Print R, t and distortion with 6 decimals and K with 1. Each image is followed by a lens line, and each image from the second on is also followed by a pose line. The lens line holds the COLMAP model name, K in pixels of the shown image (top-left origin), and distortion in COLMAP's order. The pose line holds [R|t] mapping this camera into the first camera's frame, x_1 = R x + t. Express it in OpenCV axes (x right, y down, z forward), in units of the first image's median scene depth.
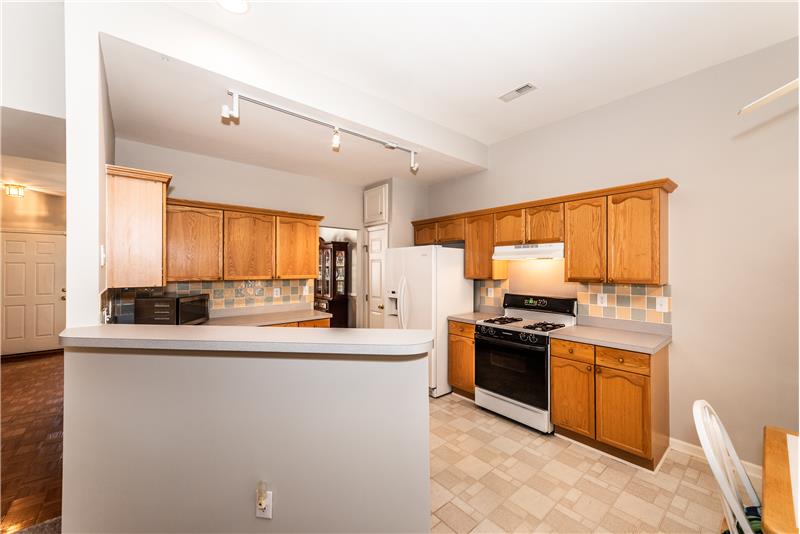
lens RADIAL K [[314.8, 0, 396.4], [0, 314.8, 266.4], [0, 0, 1]] dist [0.003117, 0.000528]
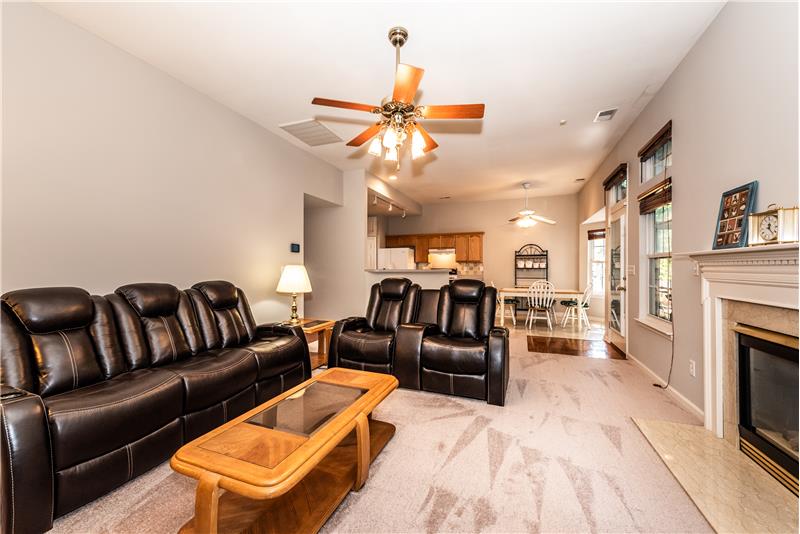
lens RADIAL K [[314.8, 0, 401.8], [0, 314.8, 267.5], [0, 0, 1]] dist [0.003117, 0.000528]
pose [[0.873694, -0.002785, 0.486468, -1.237531], [0.000493, 0.999988, 0.004838, 0.079890], [-0.486476, -0.003987, 0.873685, -1.222868]]
